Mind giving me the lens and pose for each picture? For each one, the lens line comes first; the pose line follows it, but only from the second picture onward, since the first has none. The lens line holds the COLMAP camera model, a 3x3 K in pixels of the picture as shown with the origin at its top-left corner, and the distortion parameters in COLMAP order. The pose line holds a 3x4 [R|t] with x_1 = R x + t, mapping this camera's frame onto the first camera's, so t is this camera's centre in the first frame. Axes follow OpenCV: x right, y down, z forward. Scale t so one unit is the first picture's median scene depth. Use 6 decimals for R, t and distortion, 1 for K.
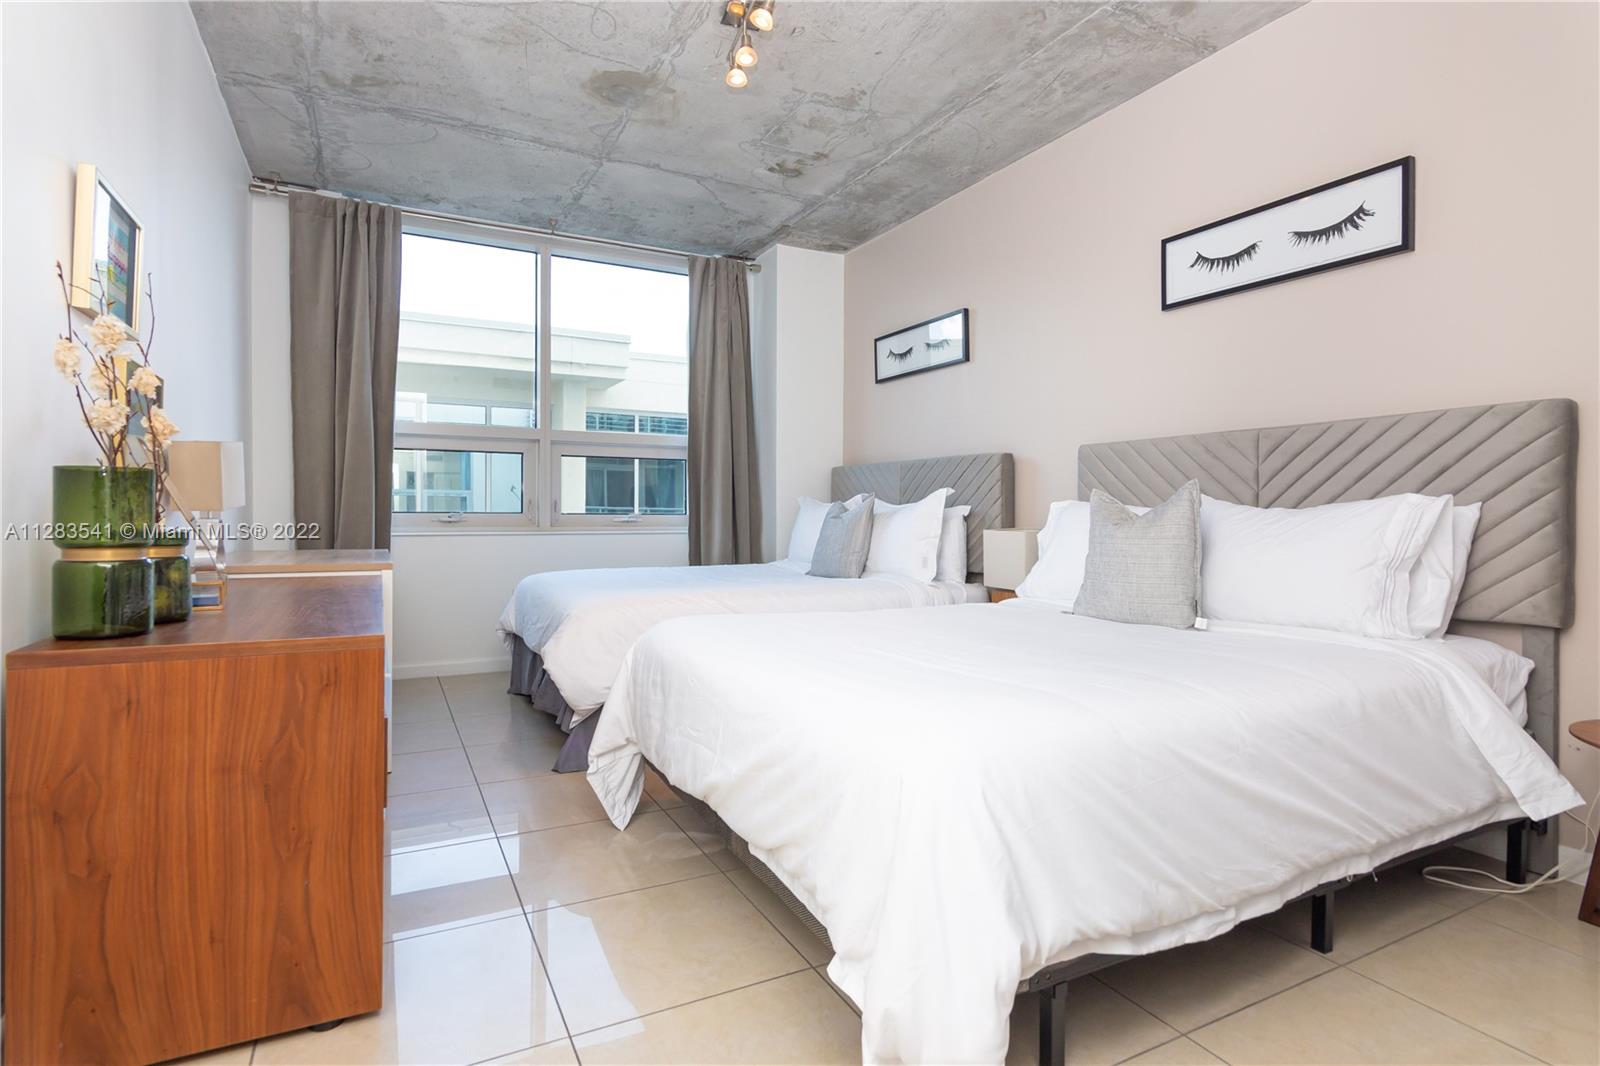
lens RADIAL K [[779.6, 0, 799.0], [0, 779.6, 526.5], [0, 0, 1]] dist [0.001699, 0.000293]
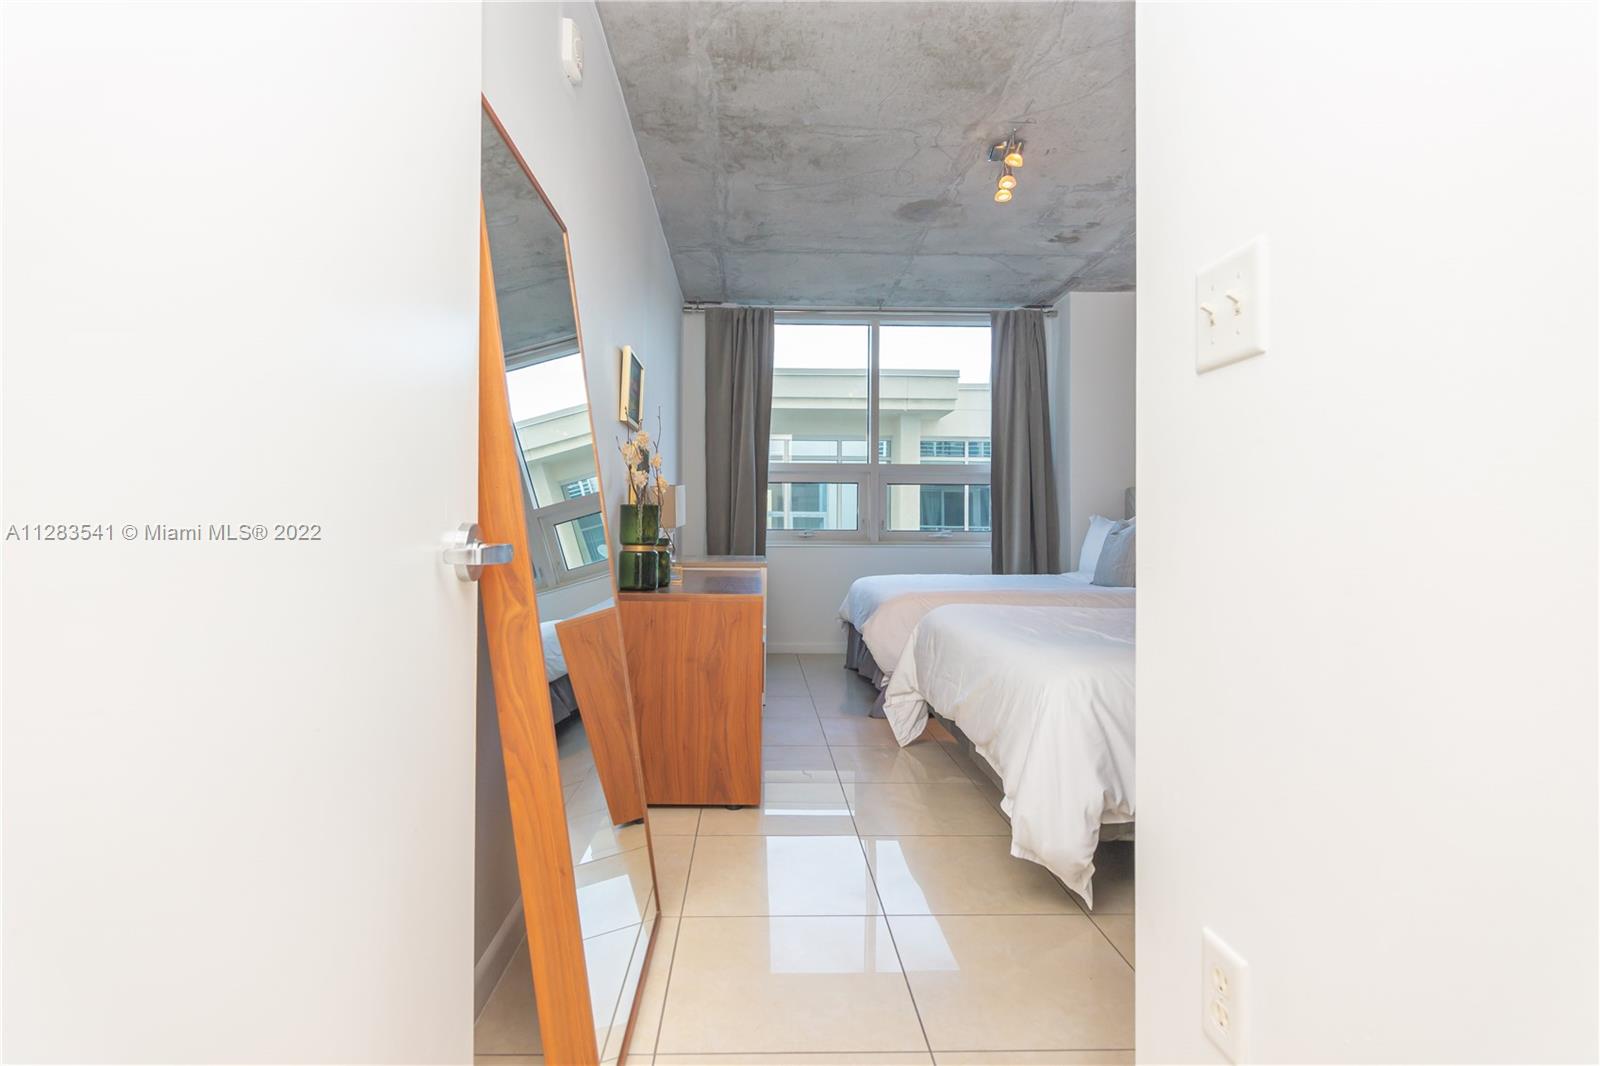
lens RADIAL K [[779.6, 0, 799.0], [0, 779.6, 526.5], [0, 0, 1]] dist [0.001699, 0.000293]
pose [[0.905320, -0.004294, -0.424707, 0.114425], [-0.006129, 0.999713, -0.023174, 0.008019], [0.424685, 0.023583, 0.905034, -0.221084]]
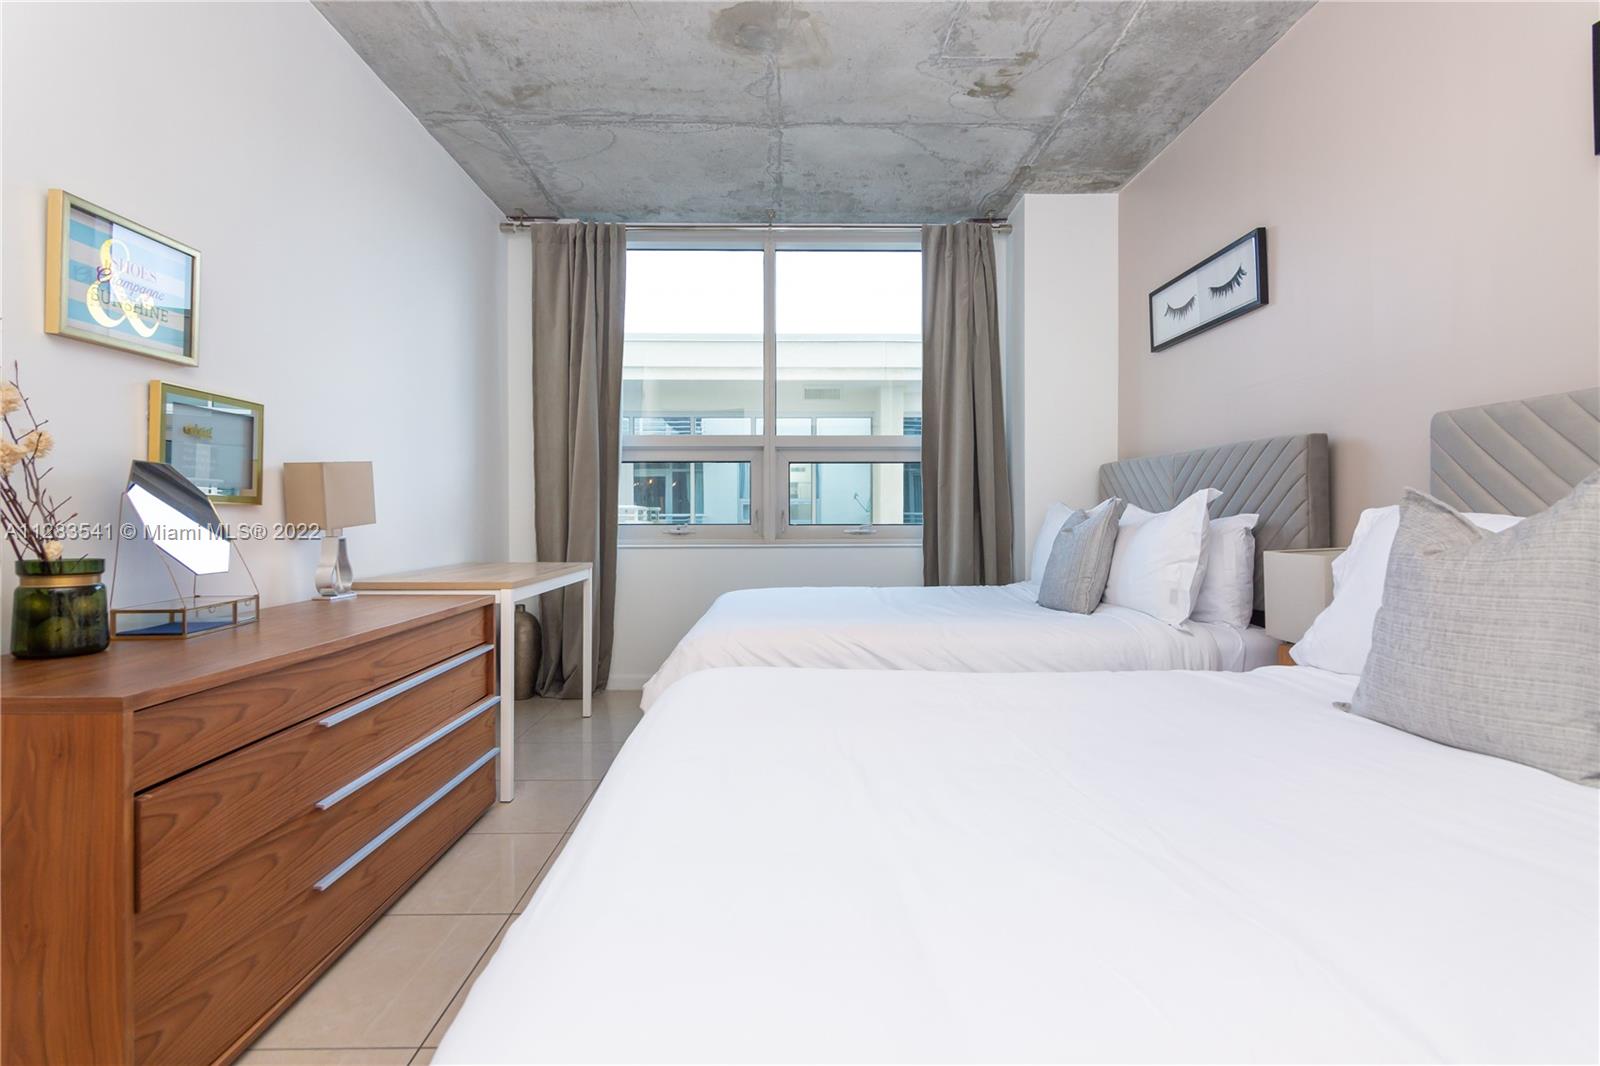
lens RADIAL K [[773.6, 0, 833.0], [0, 773.6, 524.6], [0, 0, 1]] dist [0.000487, 0.000076]
pose [[0.901484, -0.002960, -0.432803, 0.169574], [-0.000446, 0.999970, -0.007768, -0.011204], [0.432813, 0.007196, 0.901455, 0.221764]]
